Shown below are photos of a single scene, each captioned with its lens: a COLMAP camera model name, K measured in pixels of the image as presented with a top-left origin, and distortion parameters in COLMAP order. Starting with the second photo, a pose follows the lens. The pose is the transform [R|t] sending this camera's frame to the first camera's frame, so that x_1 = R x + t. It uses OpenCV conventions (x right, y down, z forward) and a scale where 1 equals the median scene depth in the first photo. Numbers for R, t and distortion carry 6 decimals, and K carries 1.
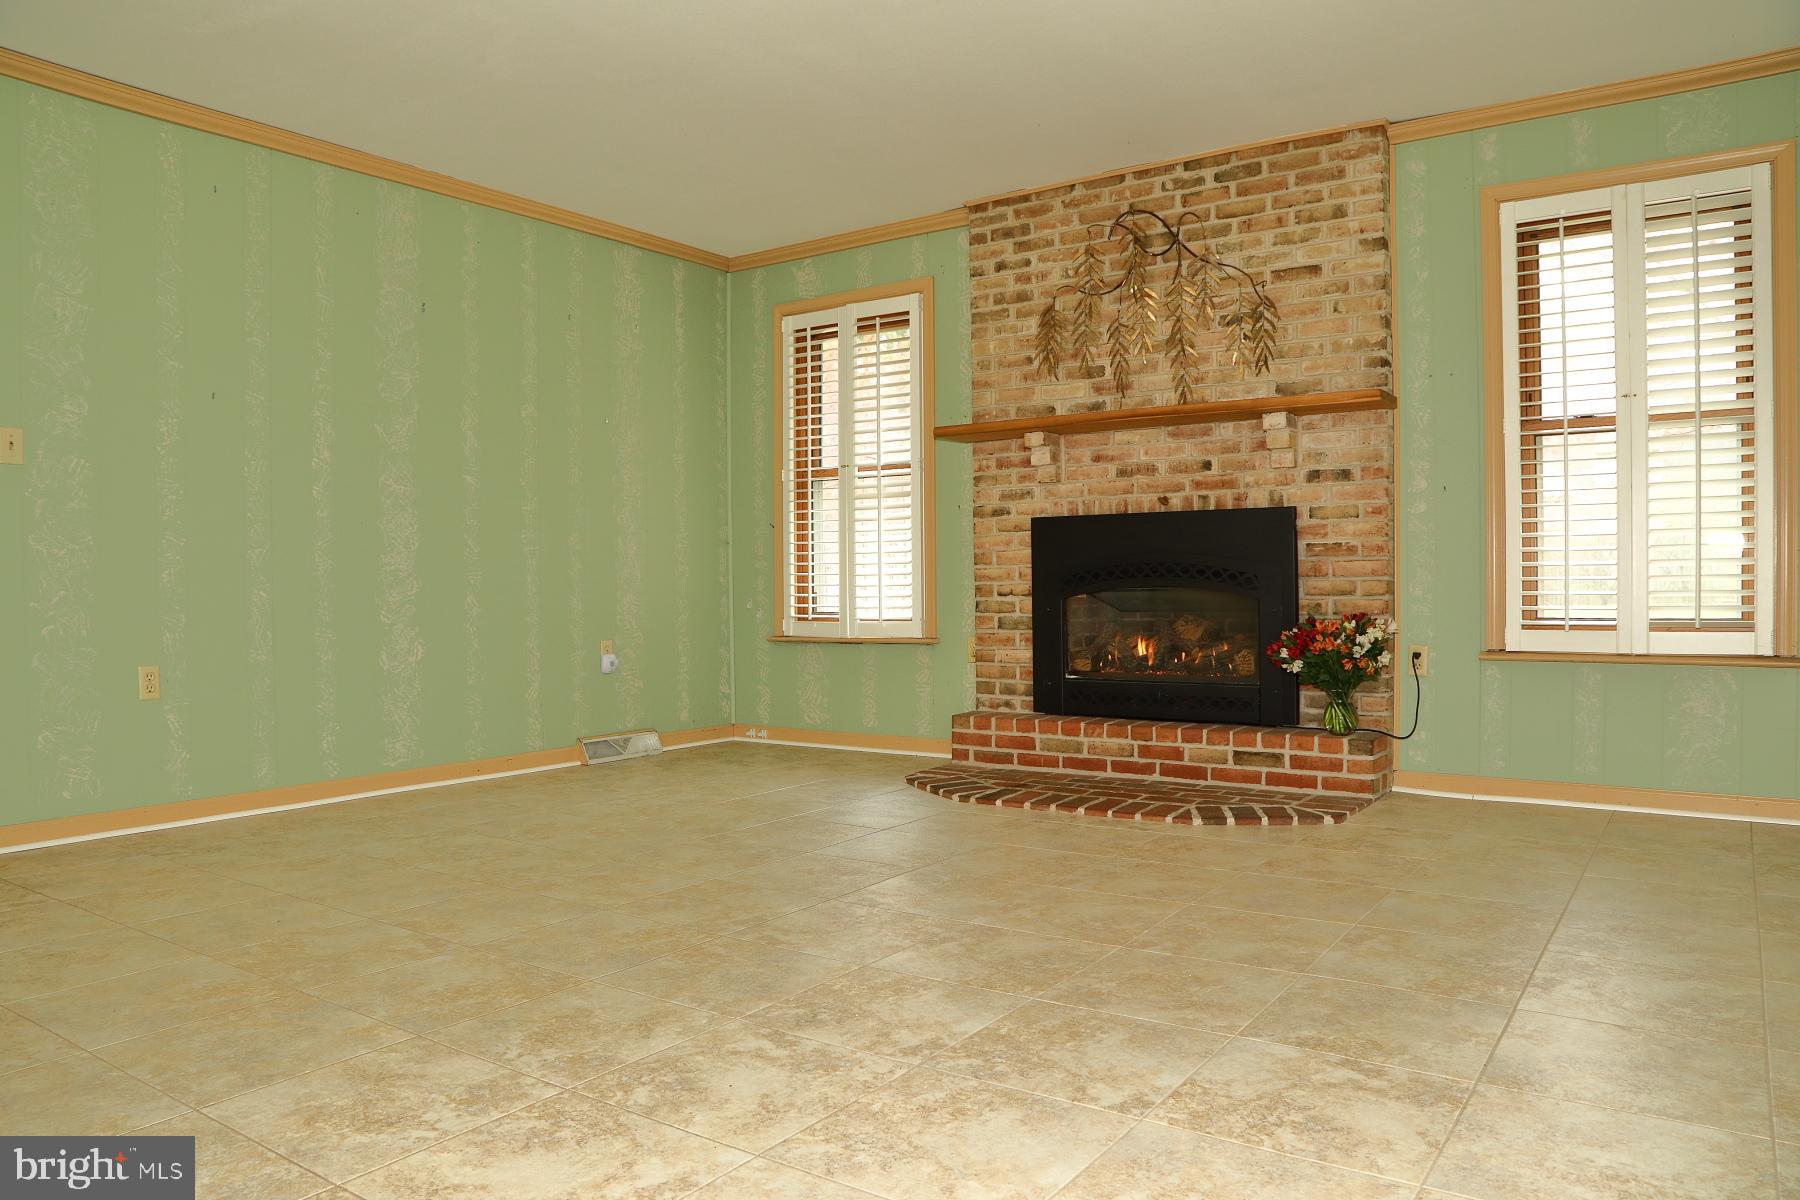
lens RADIAL K [[1253.6, 0, 894.9], [0, 1253.6, 607.3], [0, 0, 1]] dist [-0.131249, 0.074128]
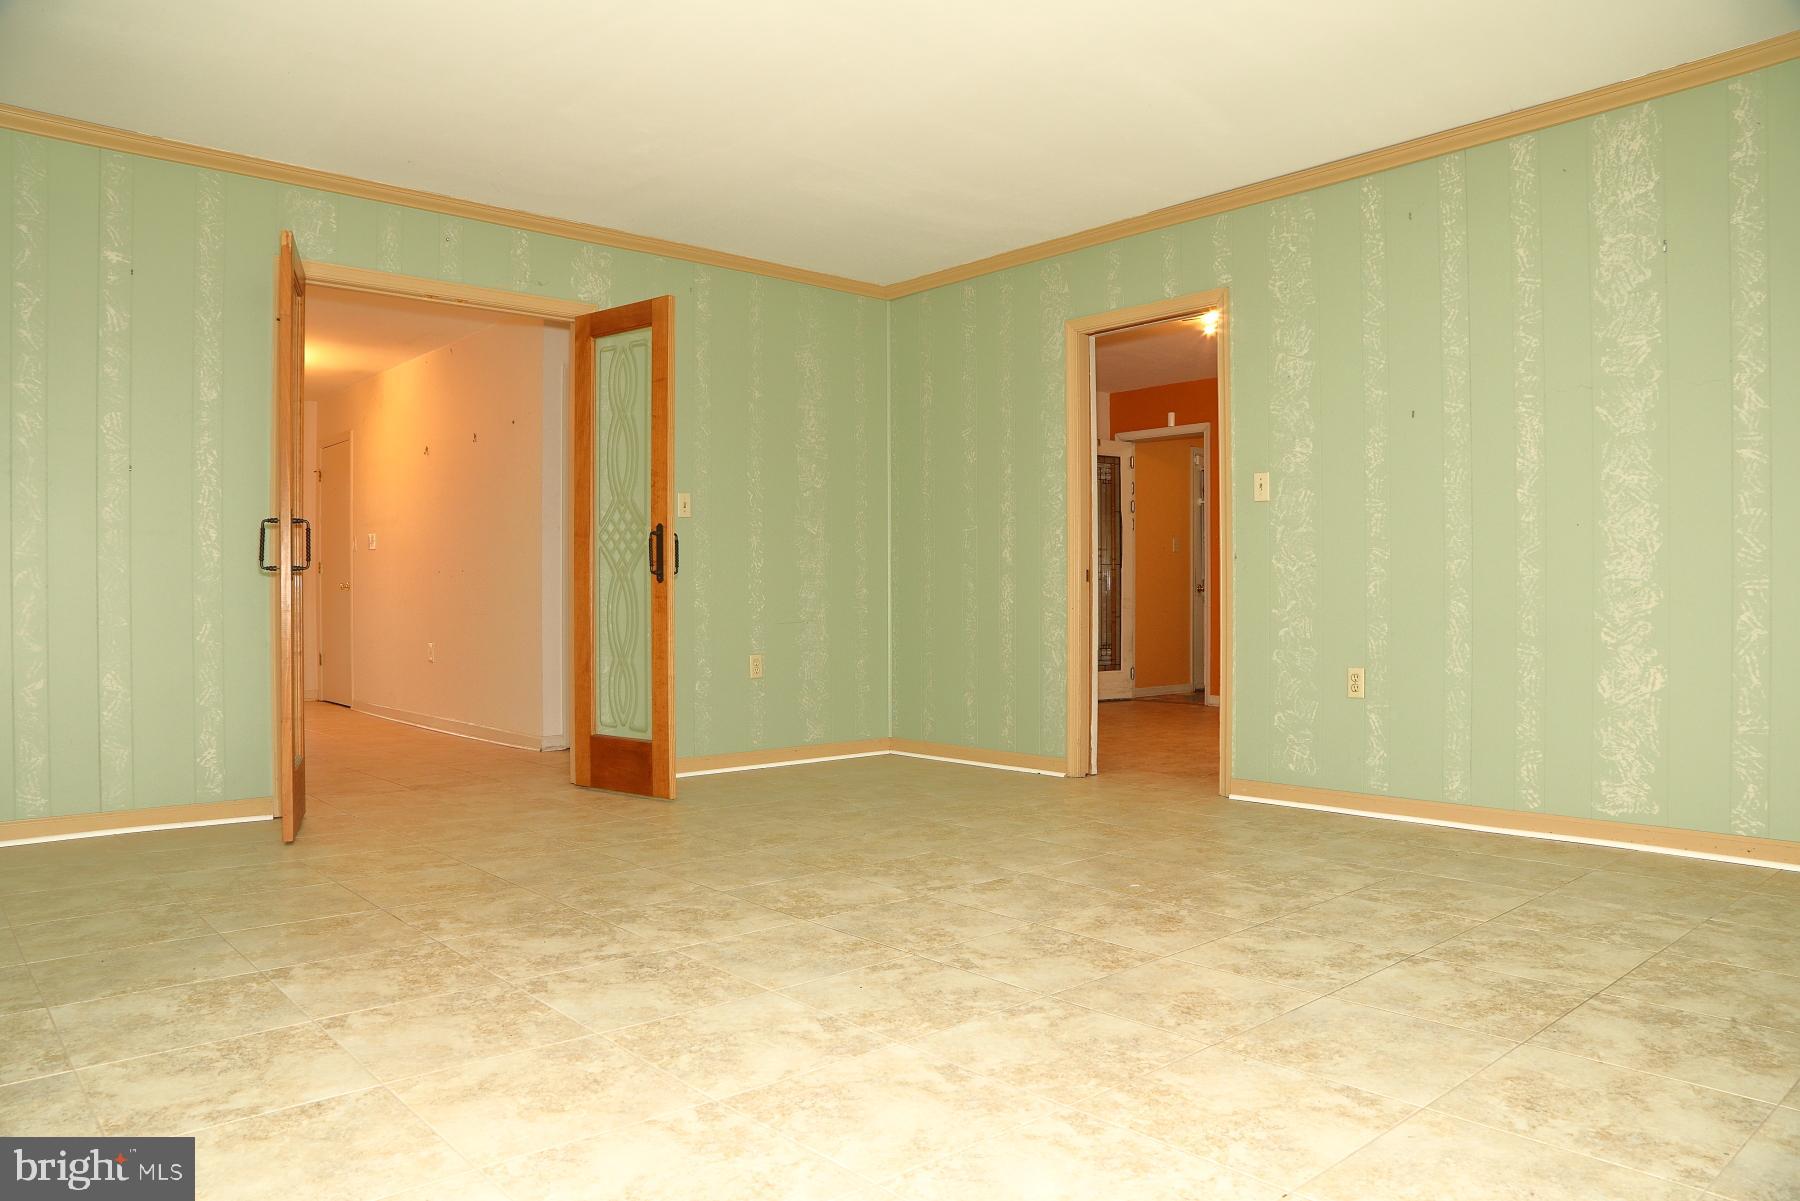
lens RADIAL K [[1226.8, 0, 896.9], [0, 1226.8, 605.2], [0, 0, 1]] dist [-0.116867, 0.066403]
pose [[-0.235853, 0.016246, -0.971653, 0.494248], [-0.012900, 0.999720, 0.019846, -0.022766], [0.971703, 0.017215, -0.235577, 0.733169]]
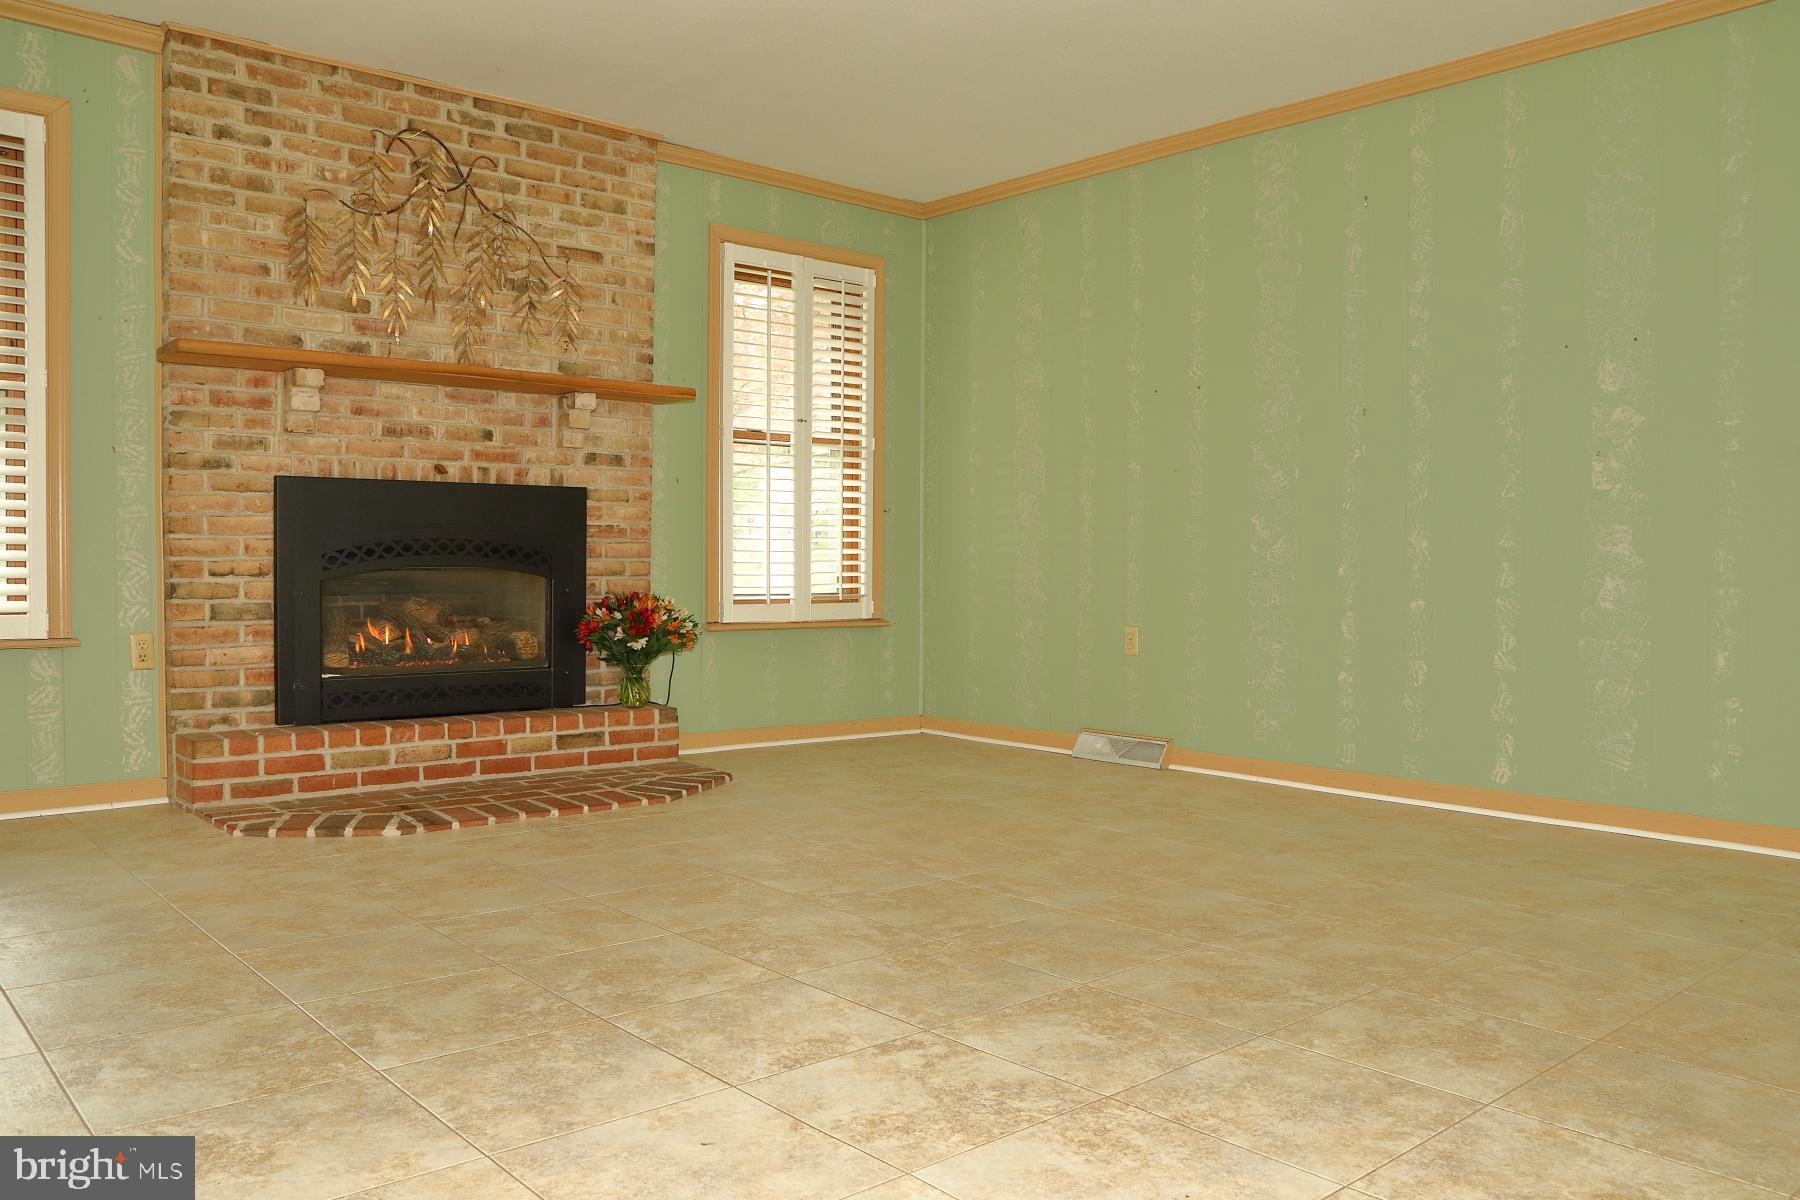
lens RADIAL K [[1374.9, 0, 906.4], [0, 1374.9, 608.2], [0, 0, 1]] dist [-0.108591, 0.090485]
pose [[0.233868, -0.020646, 0.972049, -0.685708], [0.008035, 0.999781, 0.019302, -0.002375], [-0.972235, 0.003296, 0.233982, 0.473194]]
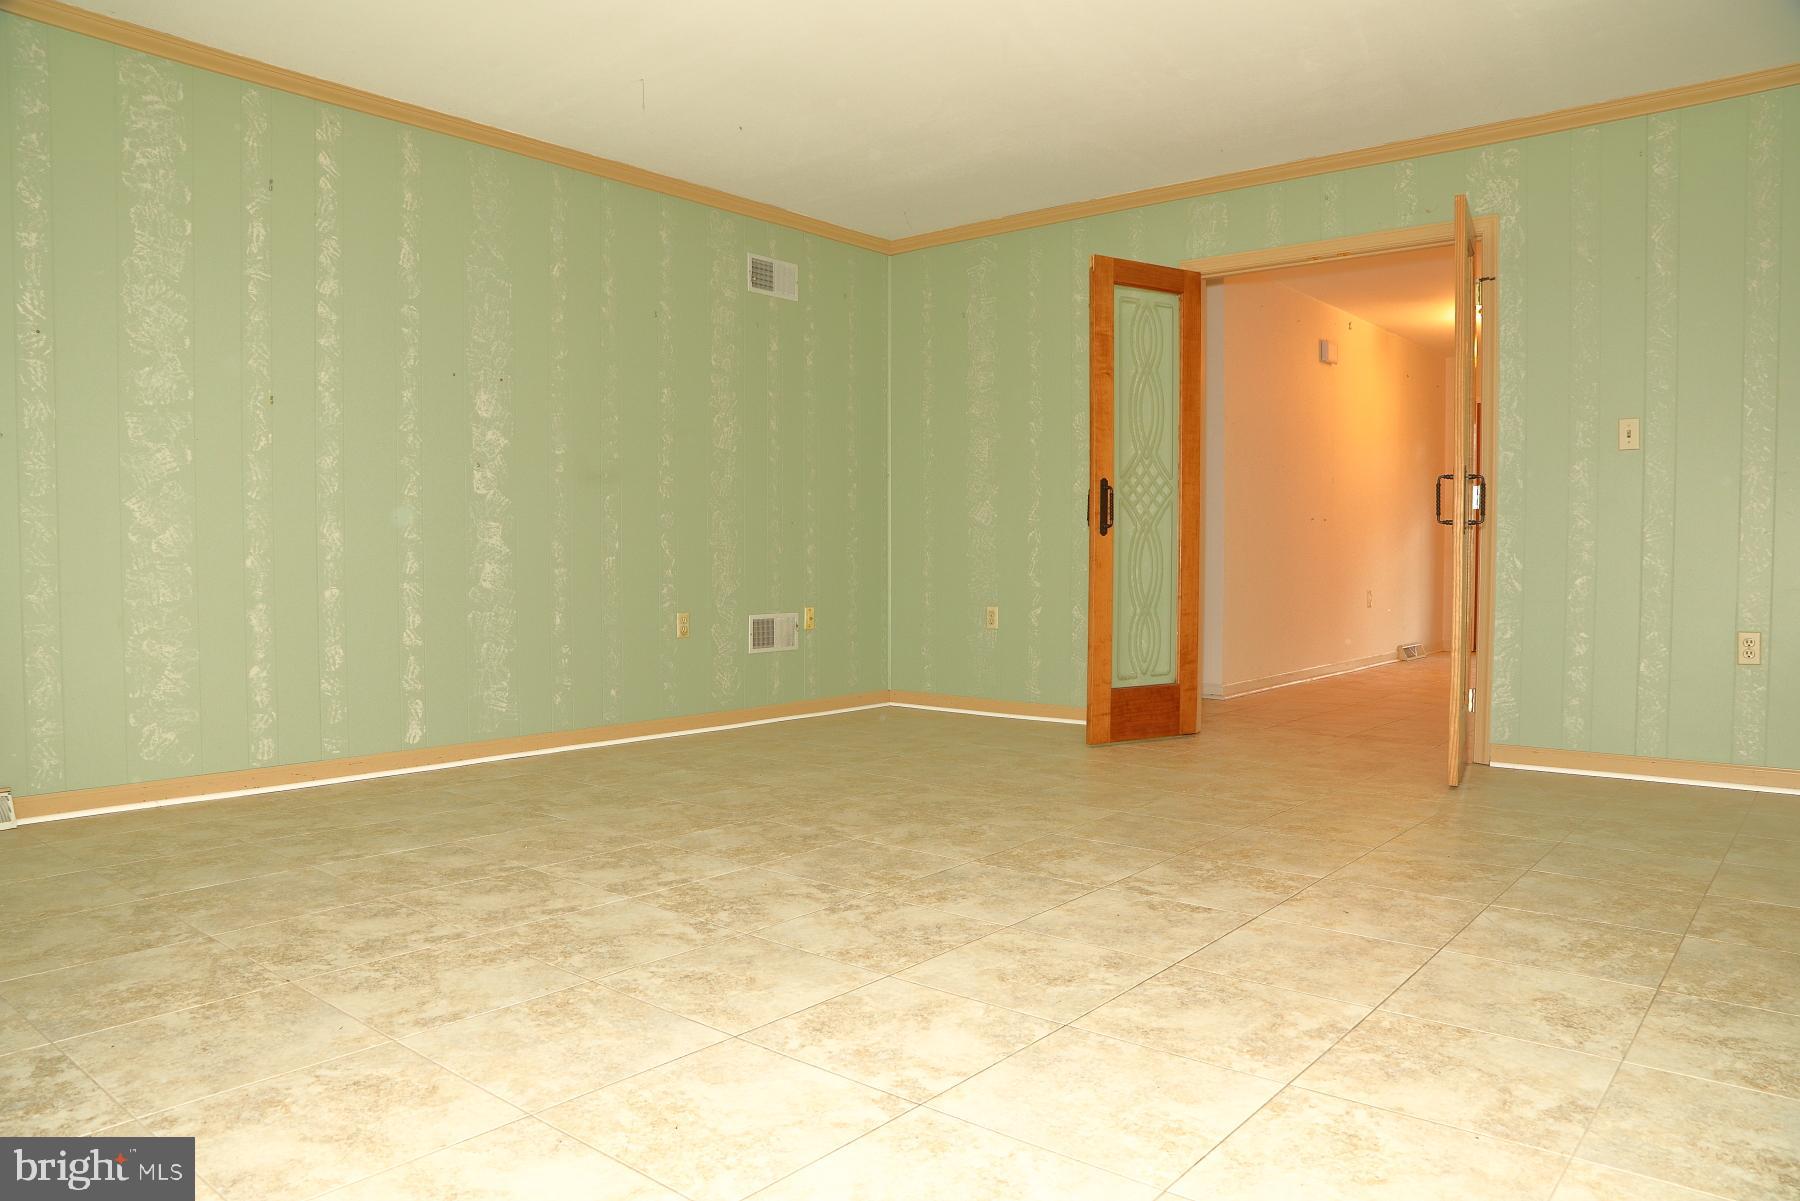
lens RADIAL K [[1226.8, 0, 896.9], [0, 1226.8, 605.2], [0, 0, 1]] dist [-0.116867, 0.066403]
pose [[-0.996226, 0.005997, 0.086589, -0.152152], [0.011218, 0.998139, 0.059937, -0.023336], [-0.086068, 0.060682, -0.994440, 1.209786]]
